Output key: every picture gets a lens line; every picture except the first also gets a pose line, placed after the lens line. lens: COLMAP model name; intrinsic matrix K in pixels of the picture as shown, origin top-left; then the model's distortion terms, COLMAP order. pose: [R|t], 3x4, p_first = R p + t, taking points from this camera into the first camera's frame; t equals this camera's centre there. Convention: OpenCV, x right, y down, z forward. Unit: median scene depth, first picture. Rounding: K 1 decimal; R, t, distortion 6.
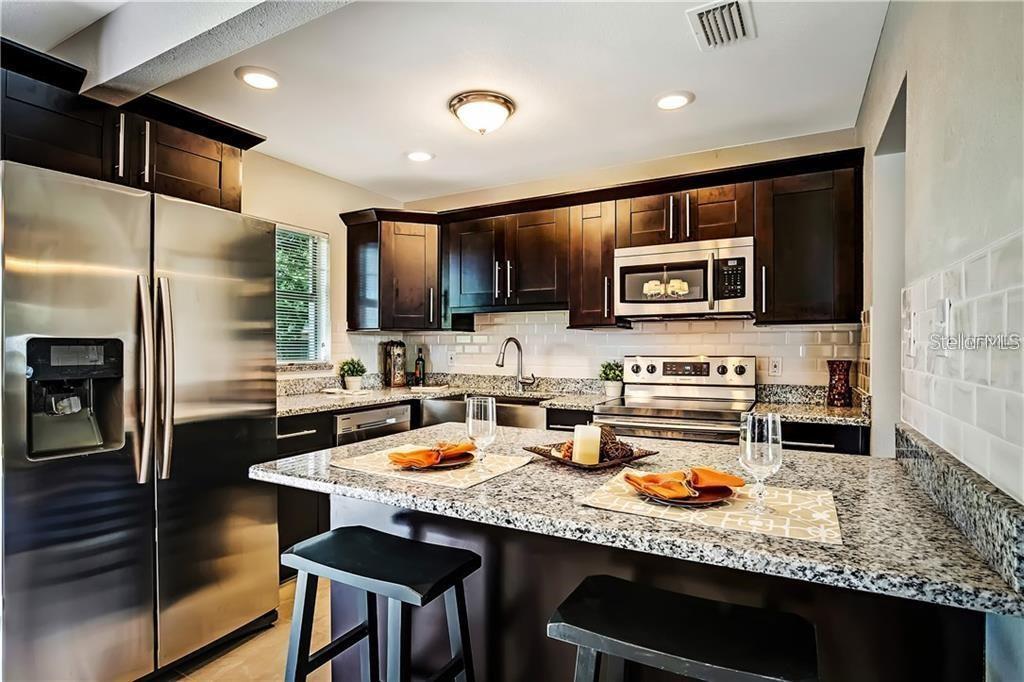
lens RADIAL K [[515.8, 0, 528.6], [0, 515.8, 340.8], [0, 0, 1]] dist [0.000727, -0.000047]
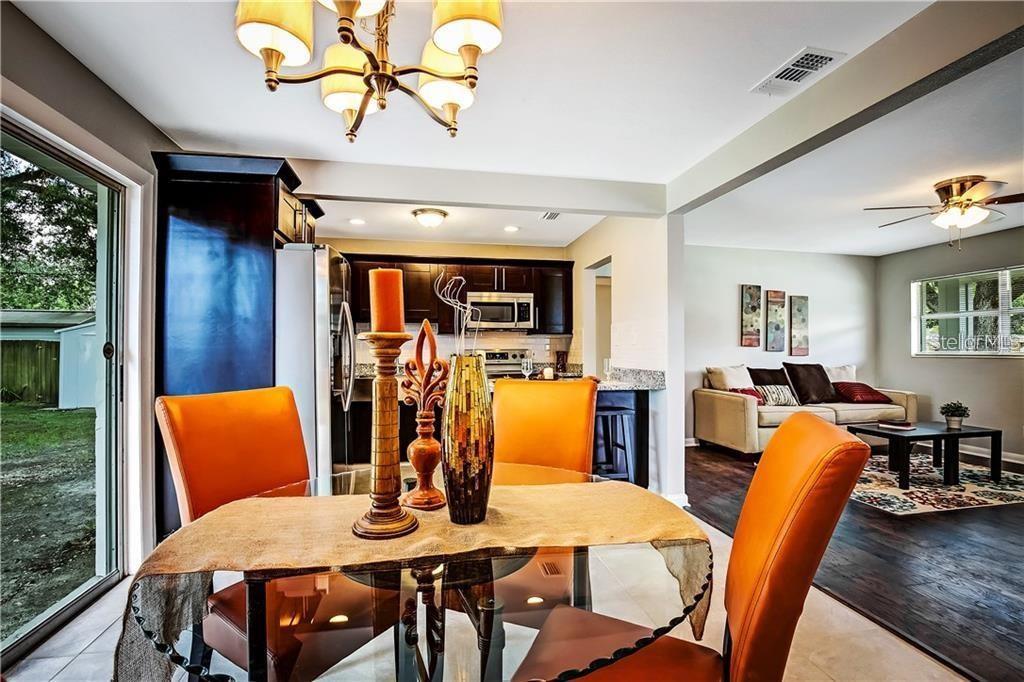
lens RADIAL K [[486.2, 0, 526.0], [0, 486.2, 344.4], [0, 0, 1]] dist [-0.016235, 0.001102]
pose [[0.774838, 0.008042, 0.632108, -0.802717], [-0.008633, 0.999960, -0.002140, 0.014484], [-0.632101, -0.003799, 0.774877, -0.509100]]
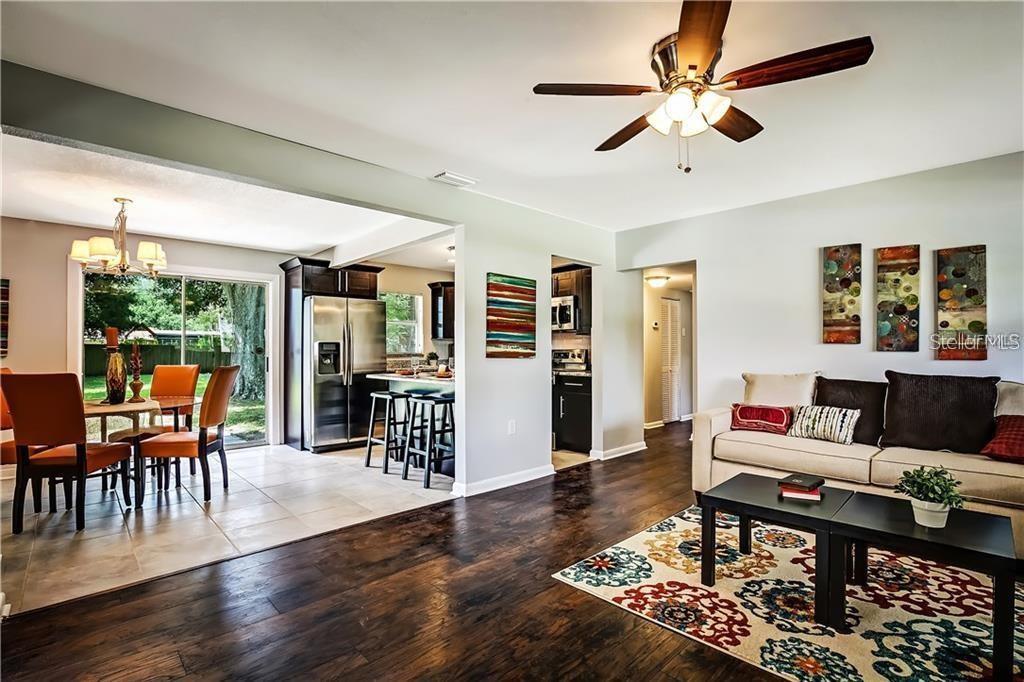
lens RADIAL K [[486.2, 0, 526.0], [0, 486.2, 344.4], [0, 0, 1]] dist [-0.016235, 0.001102]
pose [[0.948184, -0.004533, -0.317690, 0.845199], [0.005060, 0.999987, 0.000836, 0.007097], [0.317682, -0.002401, 0.948194, -0.996317]]
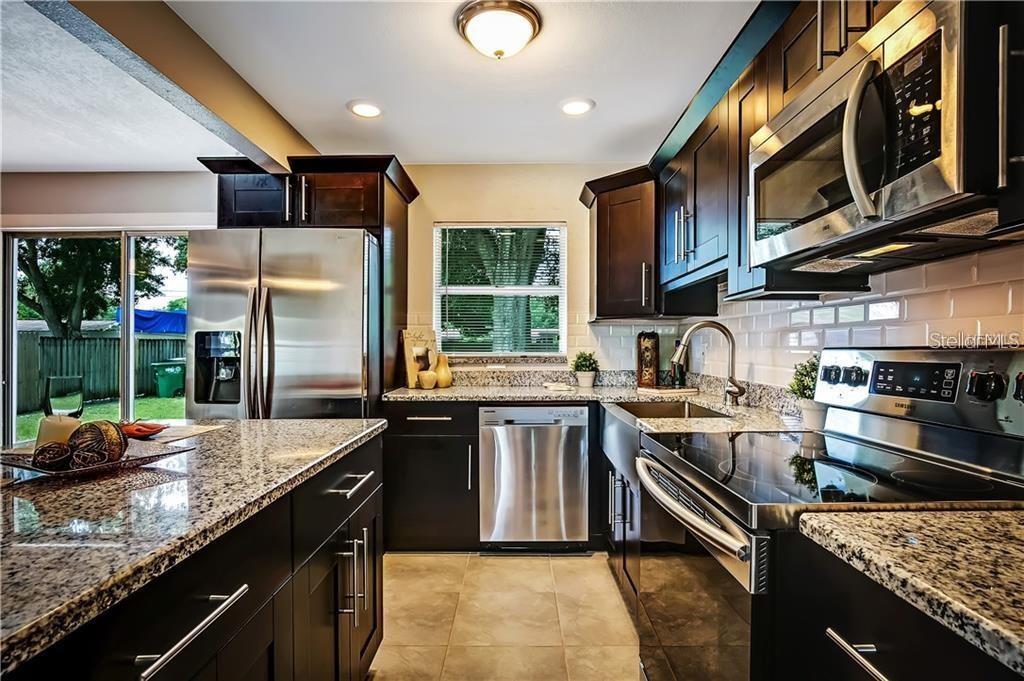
lens RADIAL K [[539.1, 0, 512.0], [0, 539.1, 340.5], [0, 0, 1]] dist [0.001056, -0.000066]
pose [[0.446131, -0.012546, -0.894880, 0.556086], [0.012516, 0.999891, -0.007779, 0.025916], [0.894880, -0.007729, 0.446239, 0.574916]]
